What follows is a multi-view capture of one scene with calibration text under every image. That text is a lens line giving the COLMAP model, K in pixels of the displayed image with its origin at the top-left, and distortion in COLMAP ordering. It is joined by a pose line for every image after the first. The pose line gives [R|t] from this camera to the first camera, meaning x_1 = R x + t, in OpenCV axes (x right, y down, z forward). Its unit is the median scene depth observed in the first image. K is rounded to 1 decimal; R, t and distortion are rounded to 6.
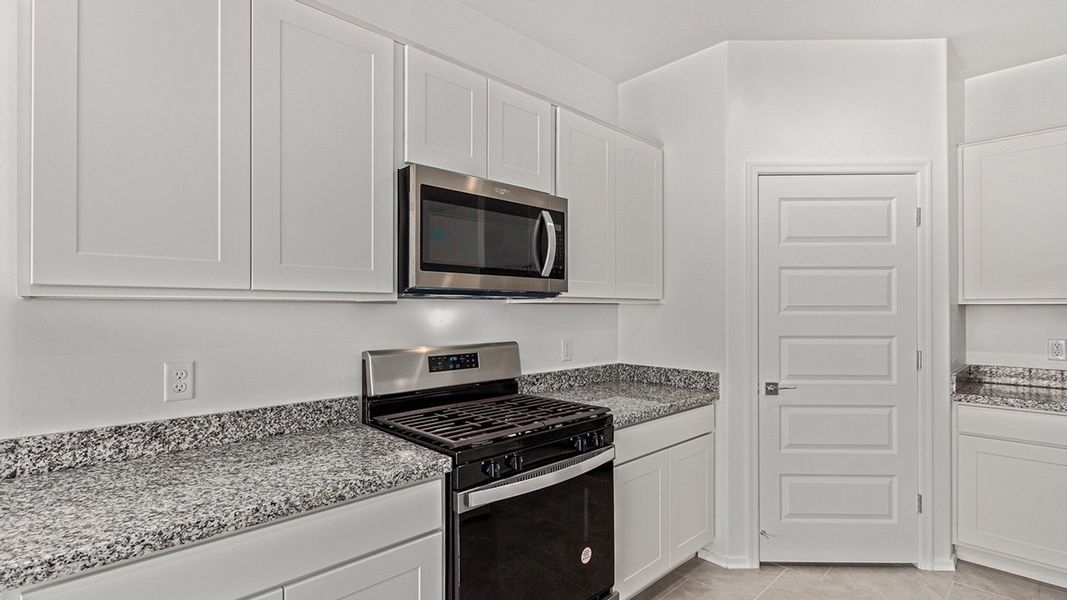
lens RADIAL K [[499.3, 0, 539.6], [0, 499.3, 309.0], [0, 0, 1]] dist [0.004620, -0.002266]
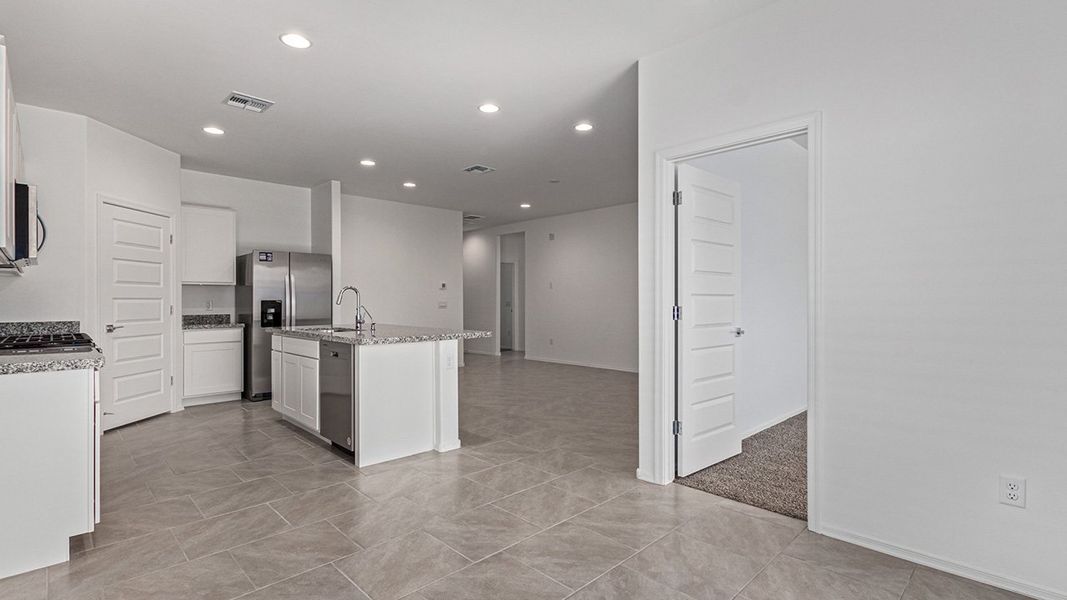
lens RADIAL K [[499.3, 0, 531.6], [0, 499.3, 299.5], [0, 0, 1]] dist [0.004620, -0.002266]
pose [[-0.001820, 0.002510, 0.999995, -1.478682], [0.005075, 0.999984, -0.002501, 0.083283], [-0.999985, 0.005070, -0.001833, -0.529008]]
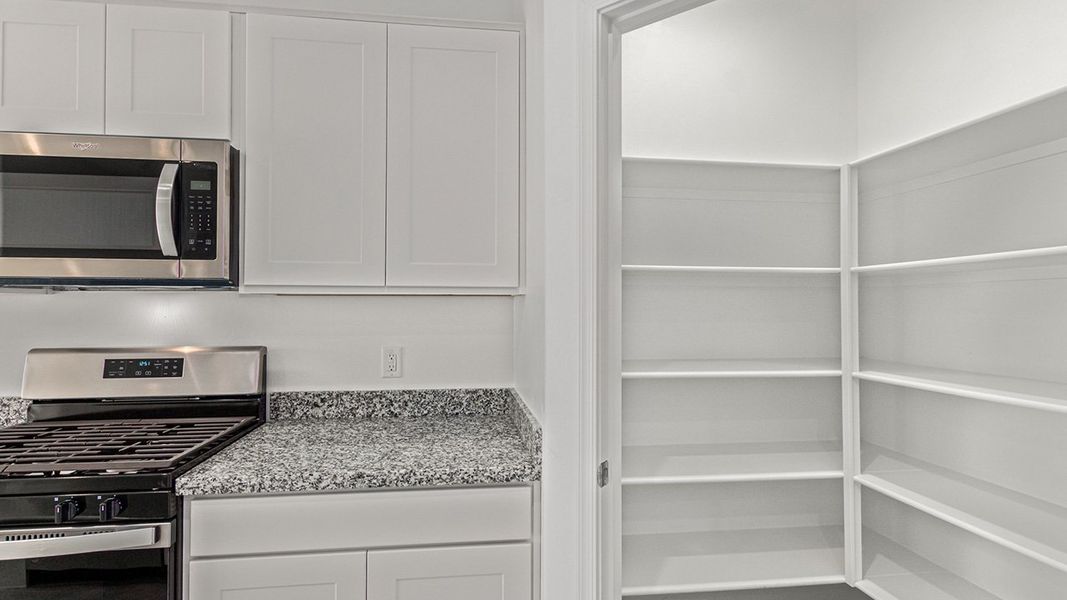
lens RADIAL K [[499.3, 0, 516.5], [0, 499.3, 300.9], [0, 0, 1]] dist [0.004620, -0.002266]
pose [[0.803427, -0.000069, -0.595404, 0.766717], [-0.004693, 0.999968, -0.006448, -0.000257], [0.595385, 0.007975, 0.803401, 0.676014]]
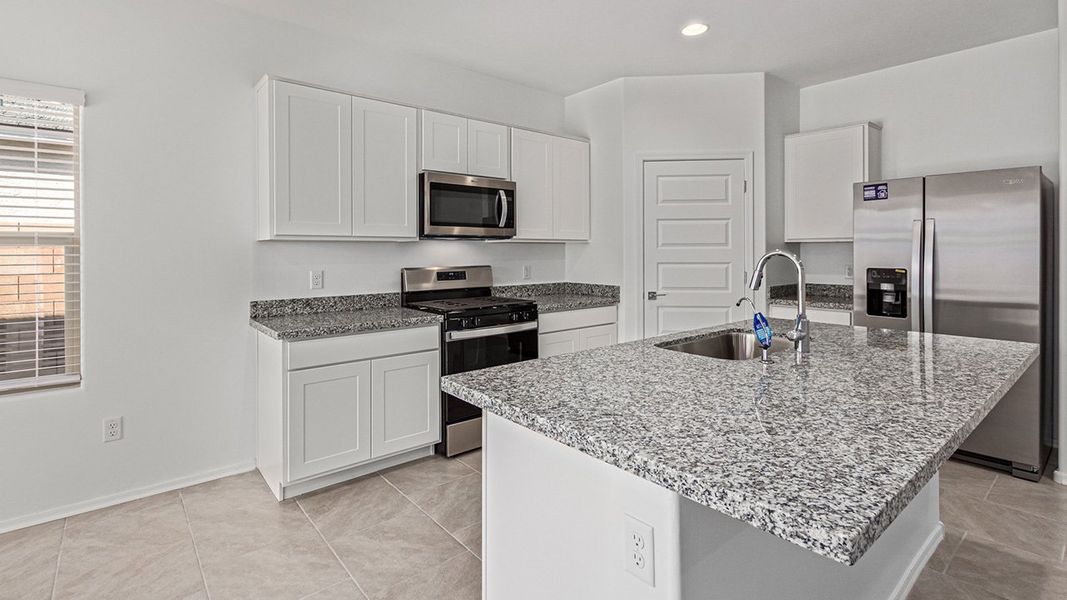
lens RADIAL K [[499.3, 0, 534.7], [0, 499.3, 253.3], [0, 0, 1]] dist [0.004620, -0.002266]
pose [[0.997580, -0.002752, -0.069470, 0.236736], [0.003211, 0.999974, 0.006490, 0.015153], [0.069450, -0.006697, 0.997563, -0.716346]]
